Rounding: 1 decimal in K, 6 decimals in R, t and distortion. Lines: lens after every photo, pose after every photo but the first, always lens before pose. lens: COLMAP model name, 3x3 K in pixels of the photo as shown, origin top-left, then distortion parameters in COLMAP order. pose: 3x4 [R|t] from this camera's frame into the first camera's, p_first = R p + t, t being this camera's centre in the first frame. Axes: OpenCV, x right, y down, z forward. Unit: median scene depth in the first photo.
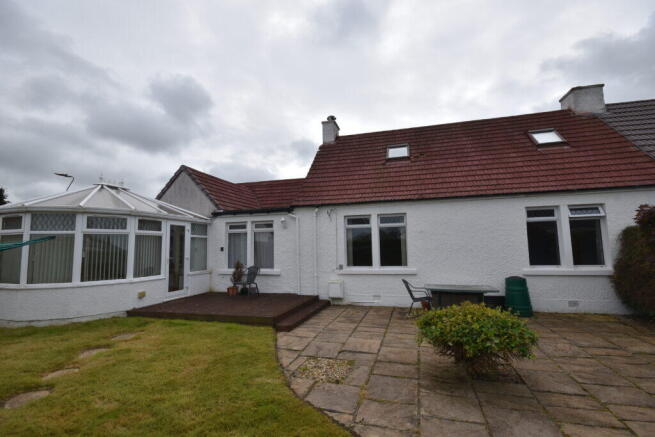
lens RADIAL K [[293.4, 0, 331.7], [0, 293.4, 218.3], [0, 0, 1]] dist [0.002533, -0.009420]
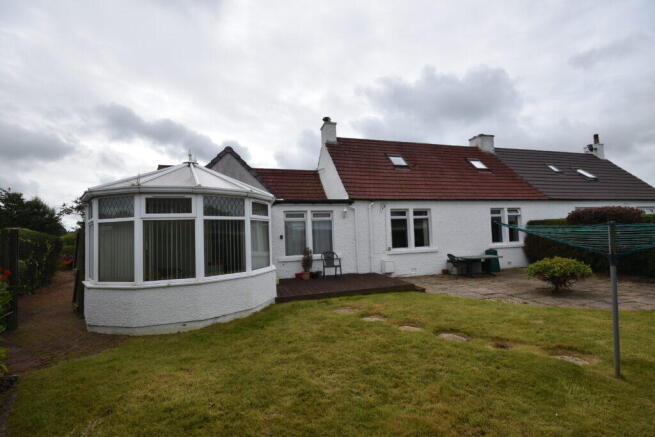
lens RADIAL K [[286.2, 0, 331.0], [0, 286.2, 219.3], [0, 0, 1]] dist [-0.000348, -0.008606]
pose [[0.852510, 0.016263, 0.522457, -0.843897], [-0.034606, 0.999079, 0.025368, 0.013674], [-0.521563, -0.039707, 0.852288, 0.073531]]
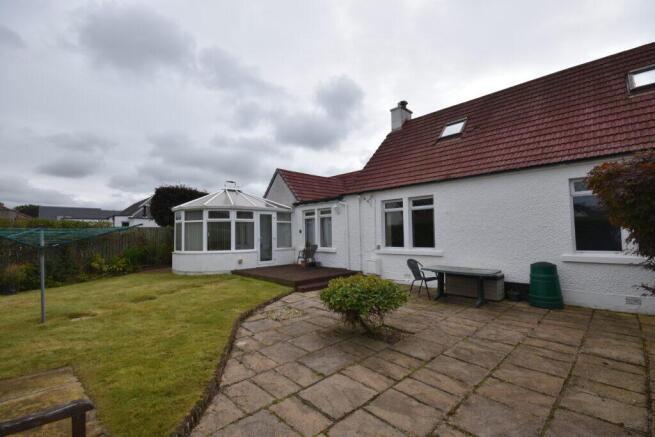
lens RADIAL K [[292.1, 0, 328.3], [0, 292.1, 221.3], [0, 0, 1]] dist [-0.000937, -0.000066]
pose [[0.859923, -0.018886, -0.510074, 0.435006], [0.052653, 0.997266, 0.051841, 0.000791], [0.507701, -0.071436, 0.858567, -0.040032]]
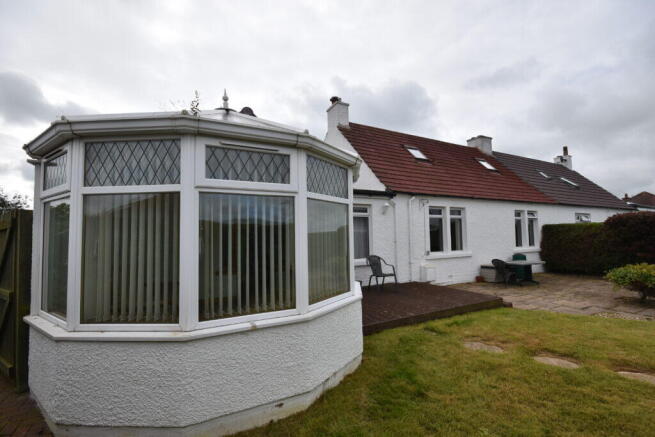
lens RADIAL K [[286.2, 0, 331.0], [0, 286.2, 219.3], [0, 0, 1]] dist [-0.000348, -0.008606]
pose [[0.733087, 0.045574, 0.678606, -0.957512], [-0.067236, 0.997721, 0.005629, 0.059935], [-0.676803, -0.049753, 0.734481, 0.474401]]
